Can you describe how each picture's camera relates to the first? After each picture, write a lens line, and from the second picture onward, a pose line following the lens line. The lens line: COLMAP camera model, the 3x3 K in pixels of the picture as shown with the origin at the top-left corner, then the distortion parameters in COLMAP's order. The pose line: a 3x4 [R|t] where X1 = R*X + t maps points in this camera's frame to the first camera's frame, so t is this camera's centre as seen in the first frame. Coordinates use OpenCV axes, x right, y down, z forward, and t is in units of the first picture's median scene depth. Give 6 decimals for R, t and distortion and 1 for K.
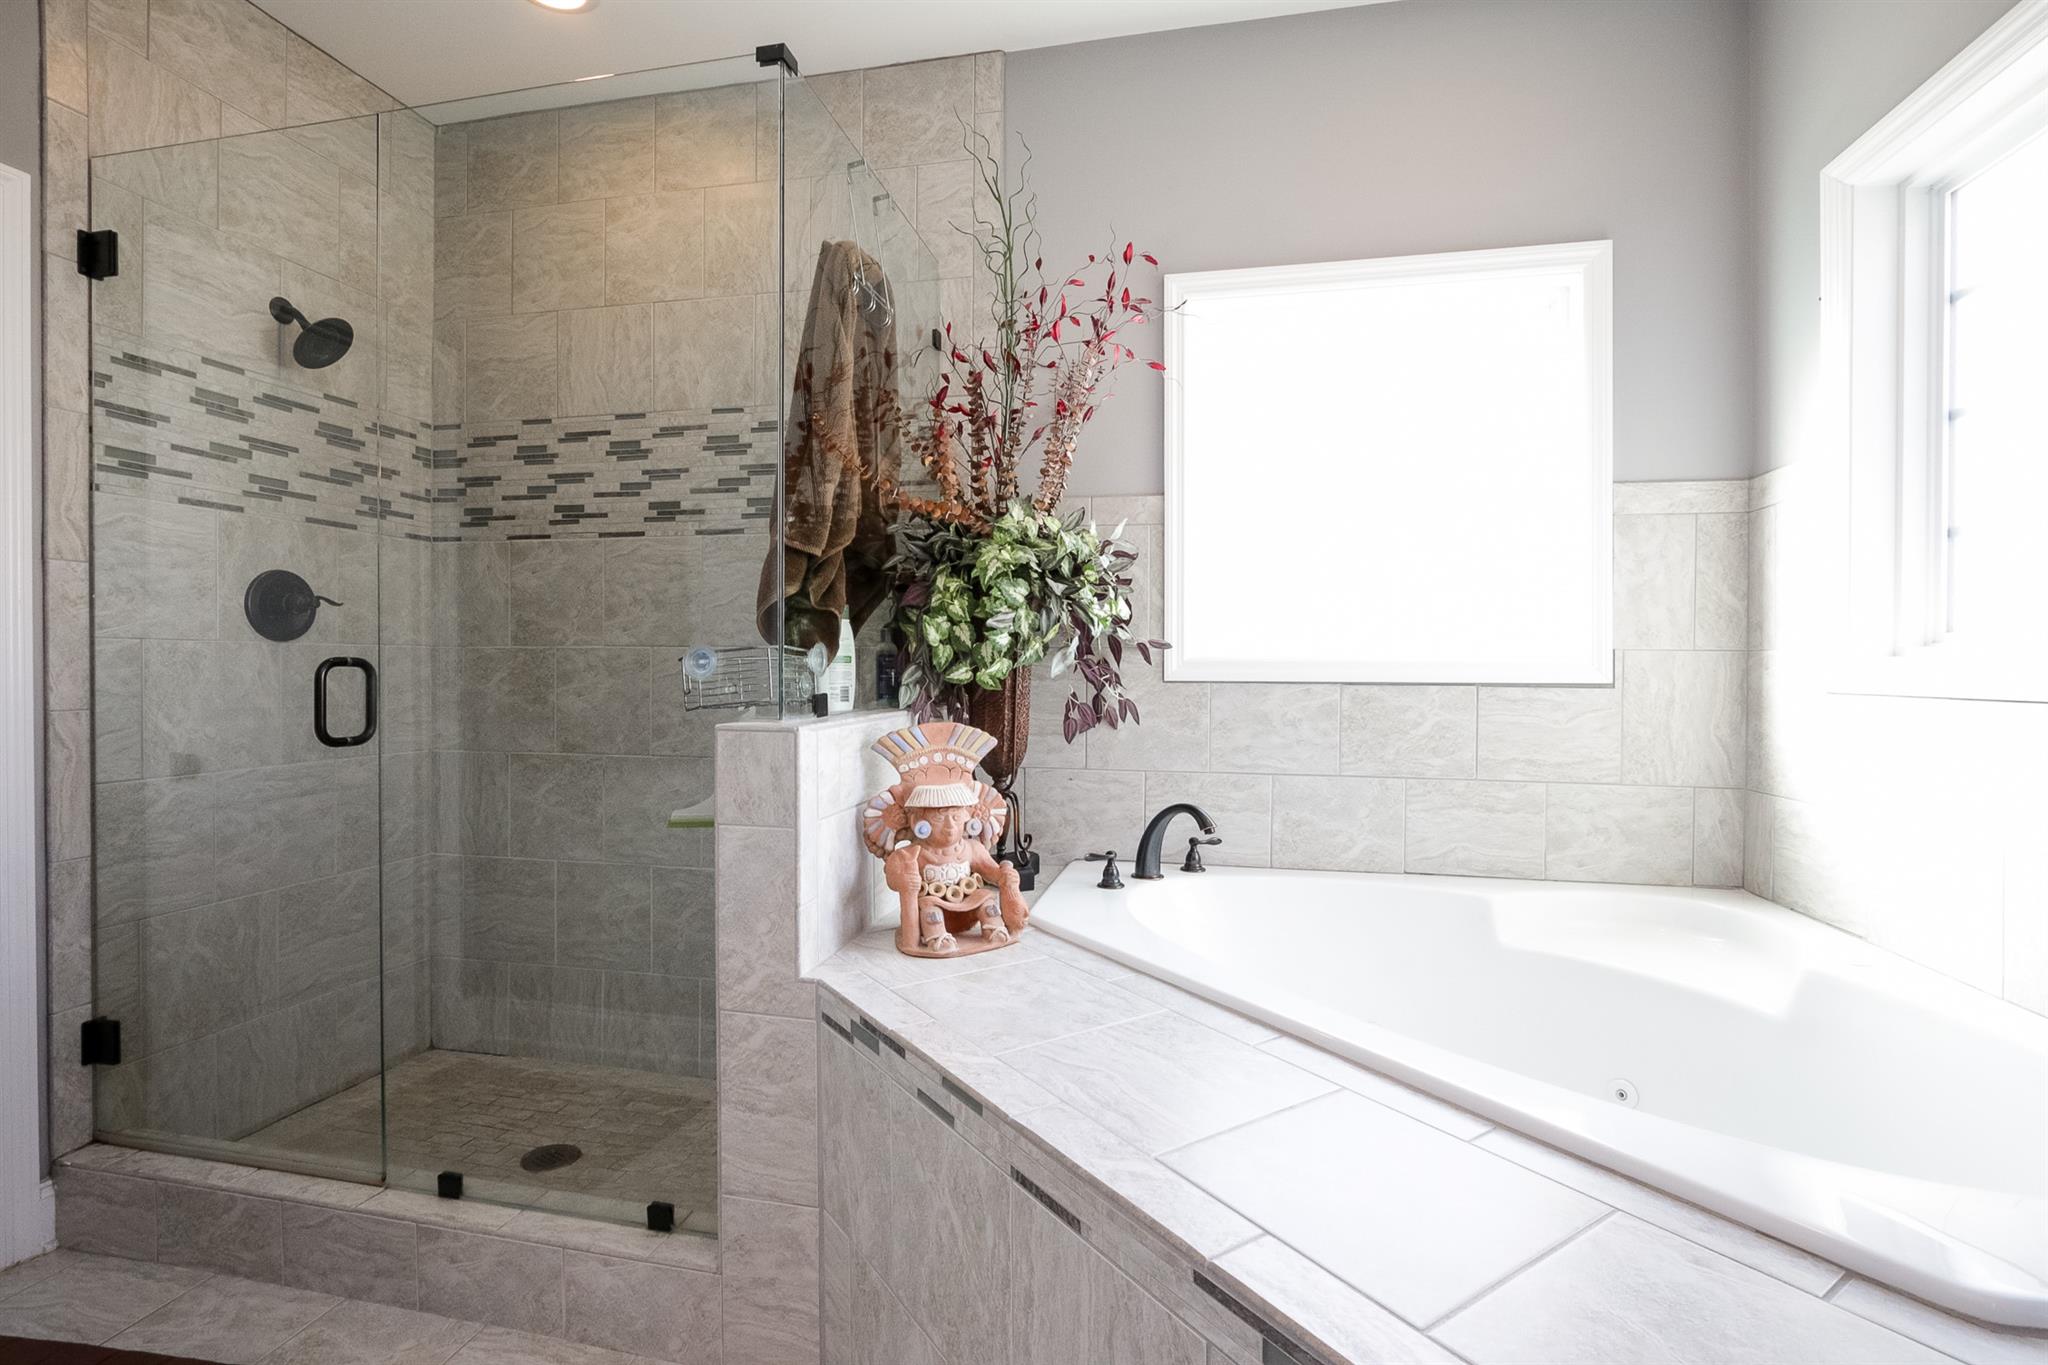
lens RADIAL K [[940.9, 0, 1012.0], [0, 940.9, 680.5], [0, 0, 1]] dist [-0.013280, 0.000195]
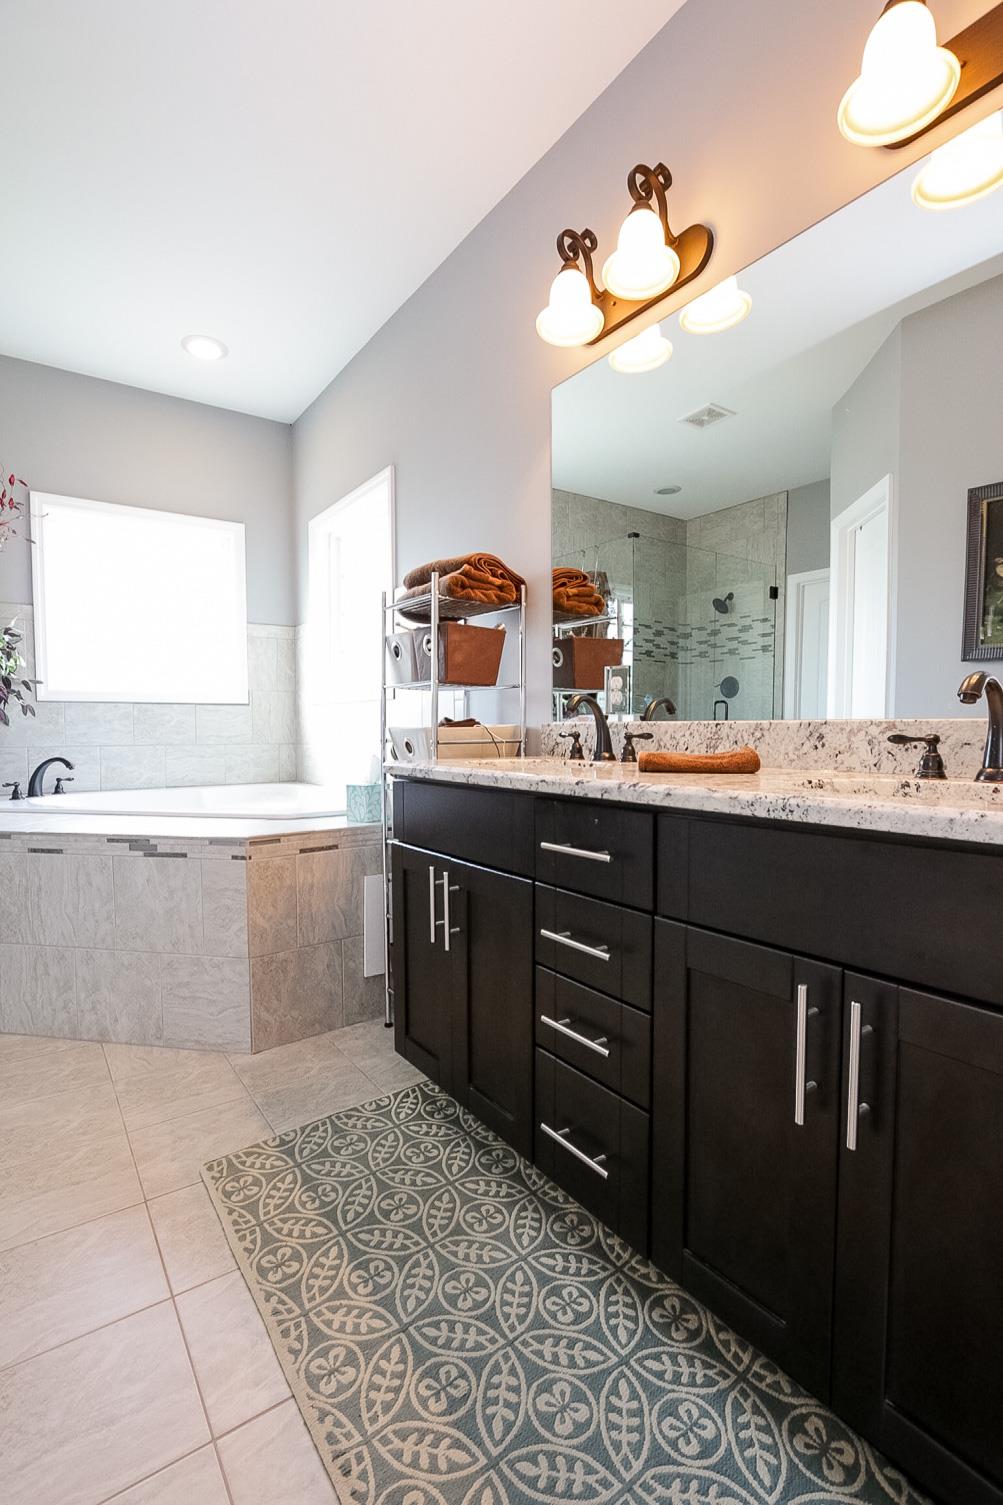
lens RADIAL K [[691.4, 0, 501.5], [0, 691.4, 752.5], [0, 0, 1]] dist [-0.013280, 0.000195]
pose [[0.662766, -0.036415, 0.747941, -0.291290], [0.016538, 0.999285, 0.033997, 0.081215], [-0.748644, -0.010162, 0.662895, -0.722137]]
